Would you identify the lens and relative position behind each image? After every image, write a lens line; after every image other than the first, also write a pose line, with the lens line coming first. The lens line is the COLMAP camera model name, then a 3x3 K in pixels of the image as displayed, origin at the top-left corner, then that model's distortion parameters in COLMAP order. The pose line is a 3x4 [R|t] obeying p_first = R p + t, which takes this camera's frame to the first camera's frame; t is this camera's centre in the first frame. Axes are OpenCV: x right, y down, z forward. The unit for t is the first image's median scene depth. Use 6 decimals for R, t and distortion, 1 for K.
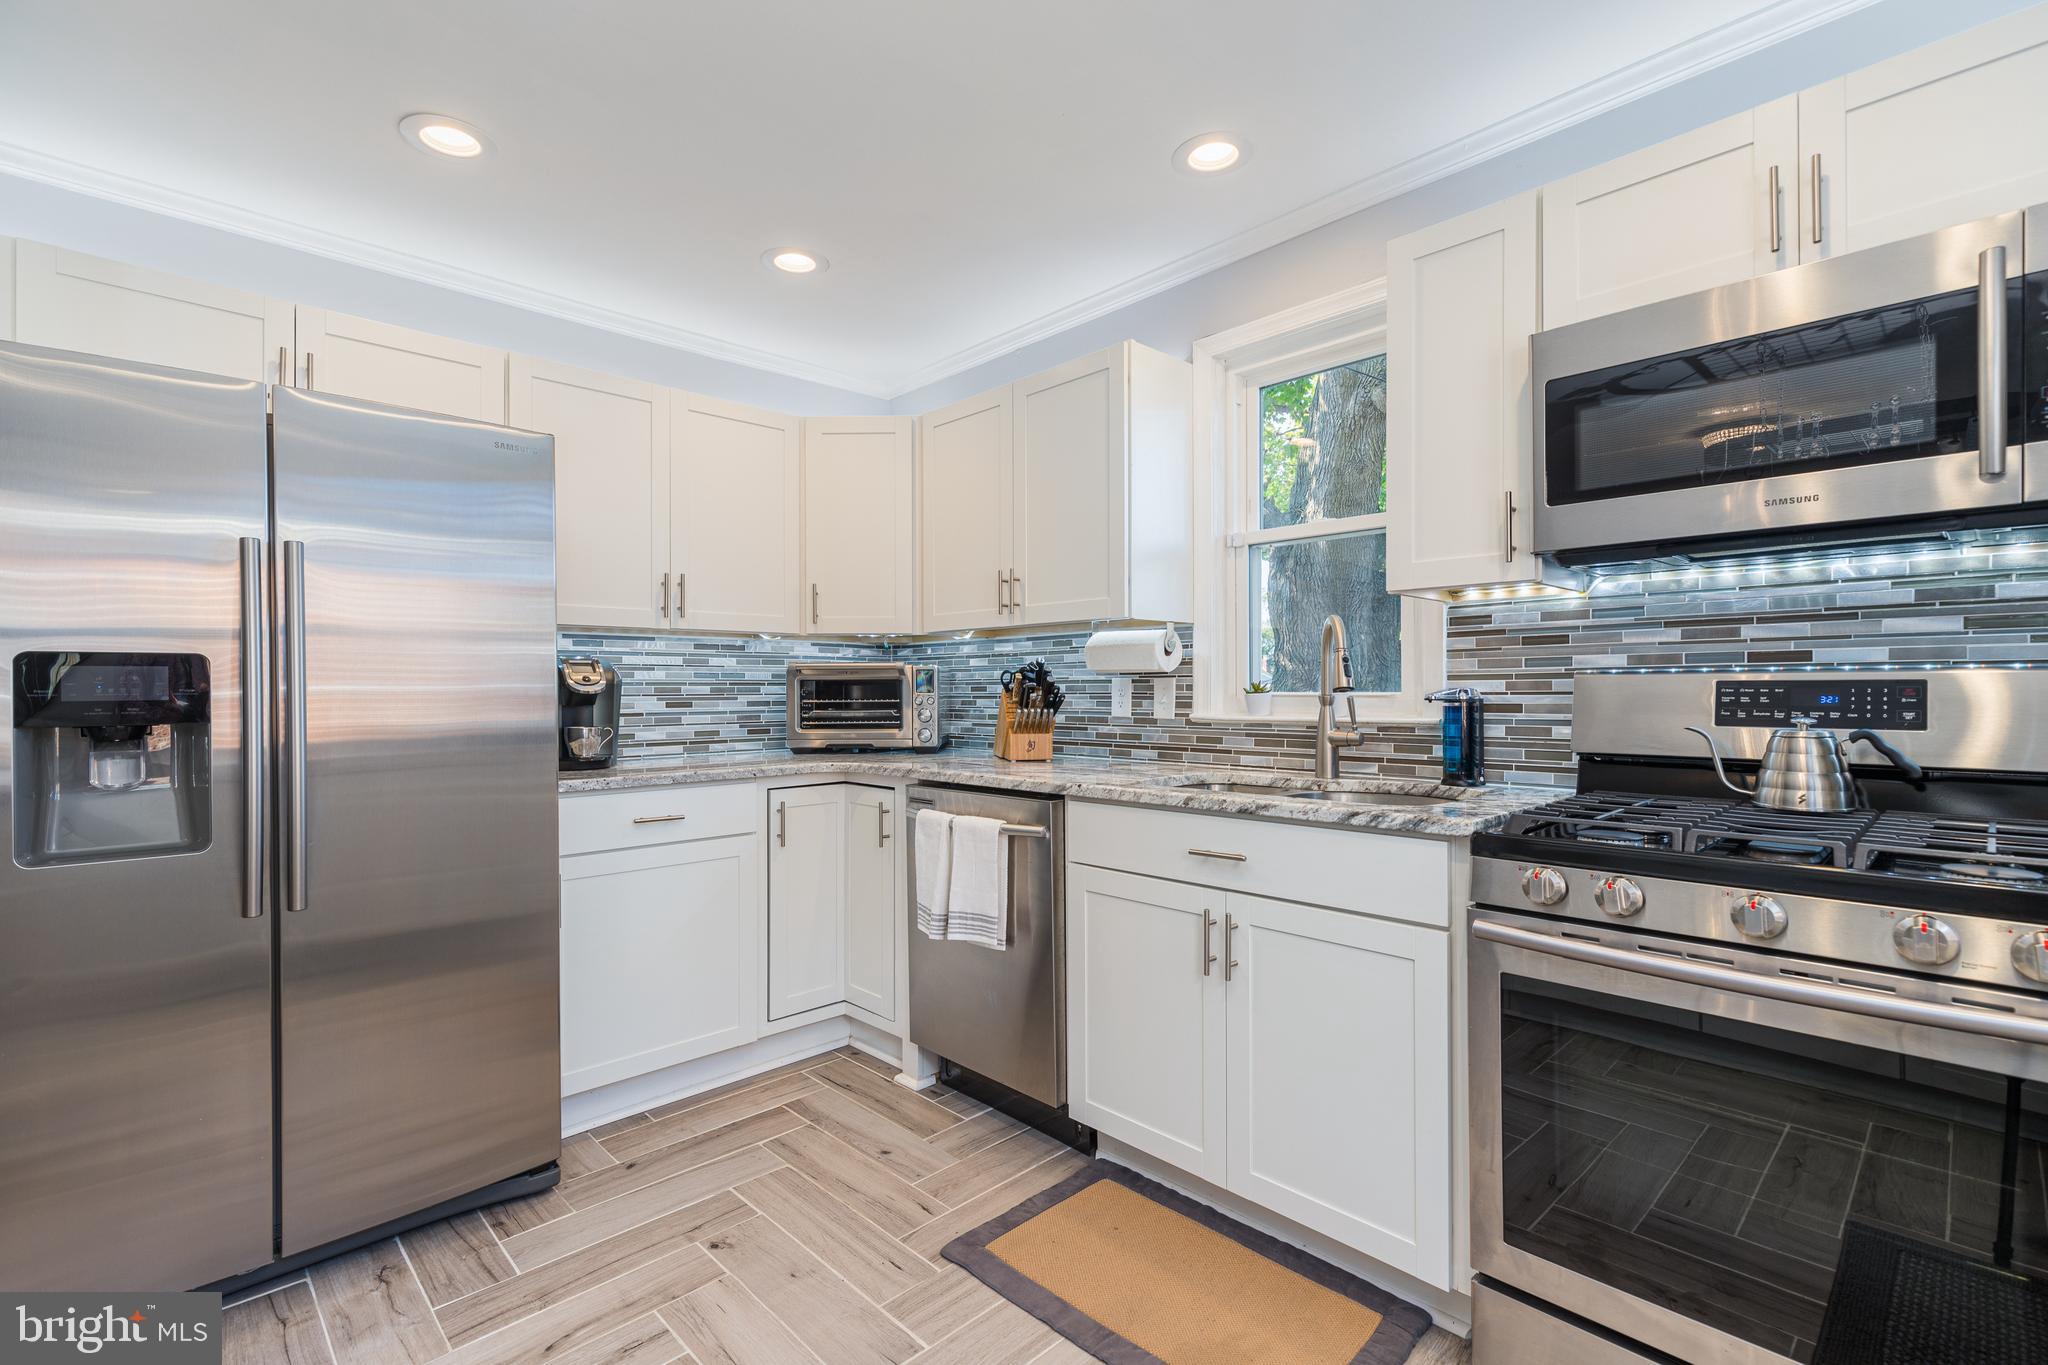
lens RADIAL K [[920.0, 0, 1020.3], [0, 920.0, 688.8], [0, 0, 1]] dist [0.002597, -0.000156]
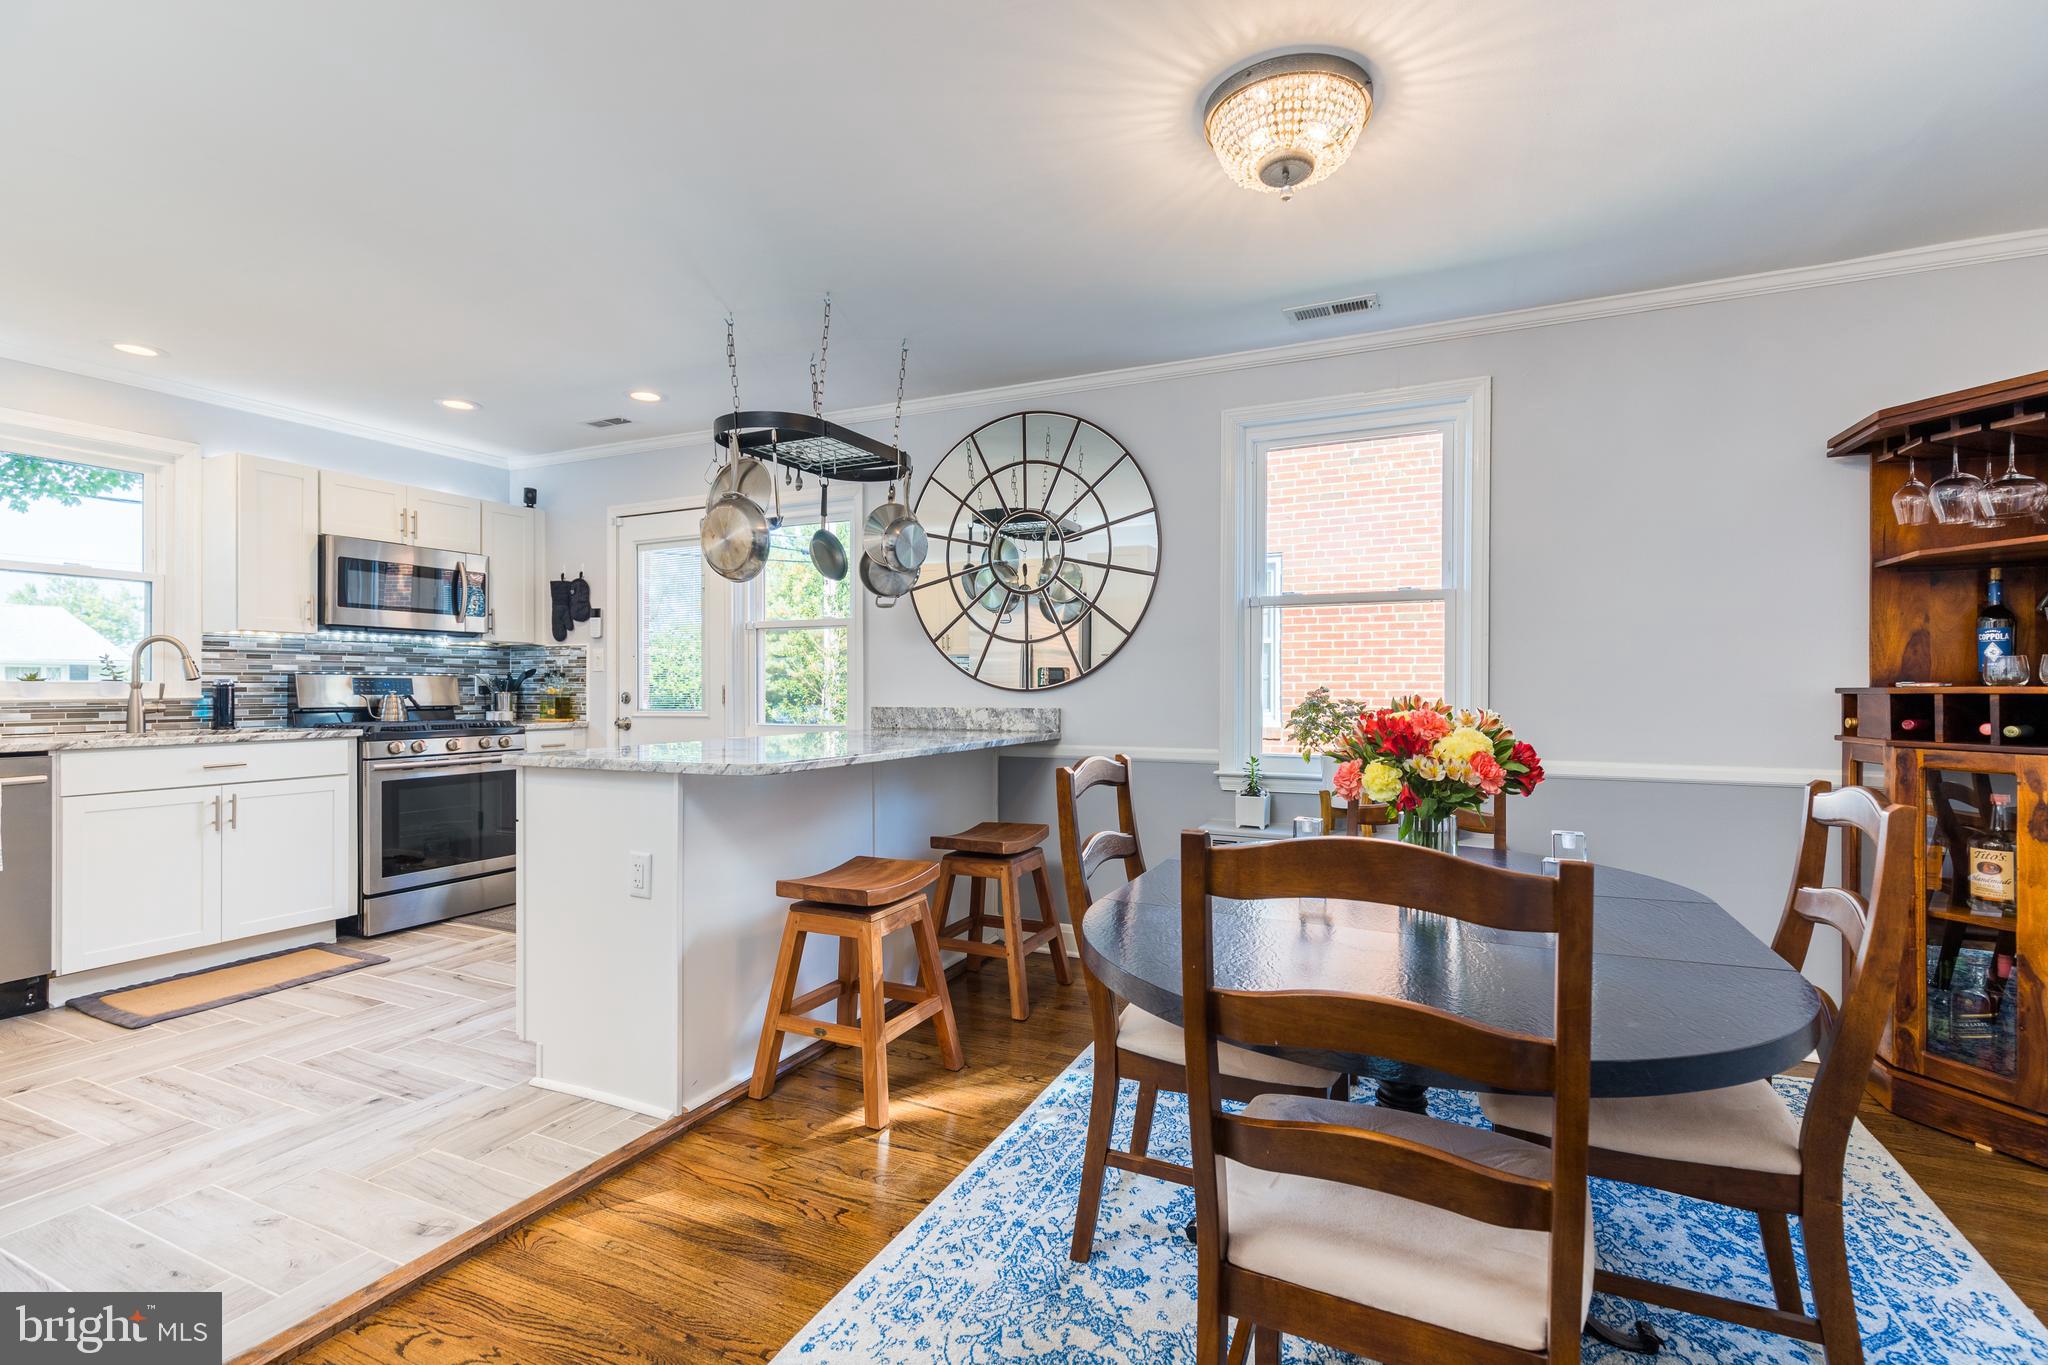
lens RADIAL K [[968.2, 0, 1024.0], [0, 968.2, 682.5], [0, 0, 1]] dist [0.001626, 0.000149]
pose [[-0.322200, 0.008894, 0.946630, -1.932914], [-0.001771, 0.999948, -0.009998, 0.022817], [-0.946670, -0.004898, -0.322167, 0.072209]]
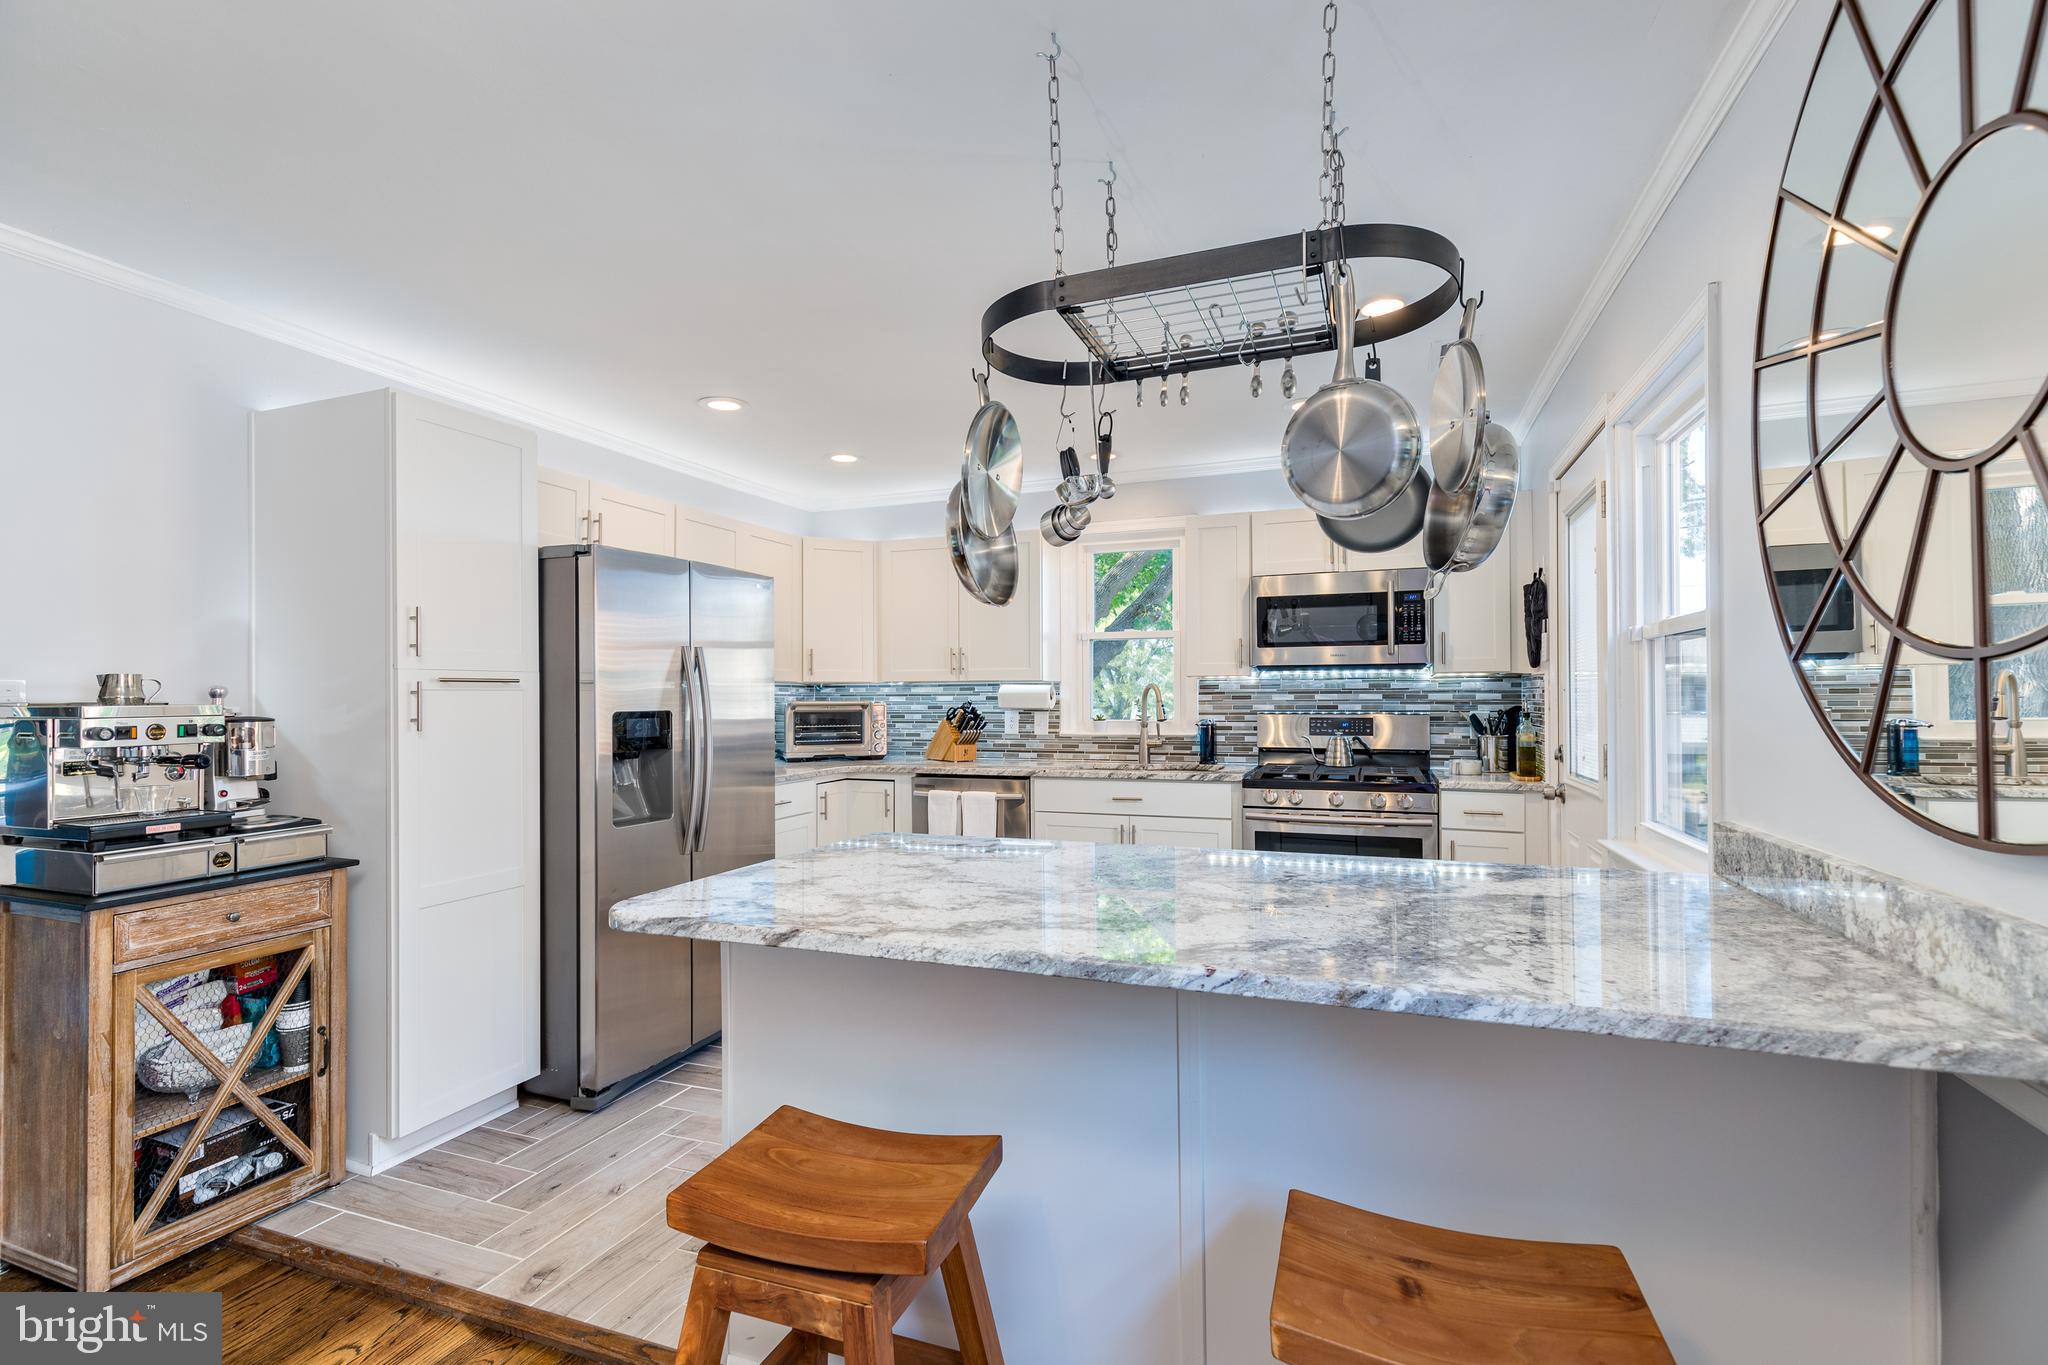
lens RADIAL K [[920.0, 0, 1020.3], [0, 920.0, 688.8], [0, 0, 1]] dist [0.002597, -0.000156]
pose [[0.906860, 0.003079, 0.421420, -0.812823], [0.000764, 0.999960, -0.008950, -0.051778], [-0.421431, 0.008438, 0.906821, -0.756484]]
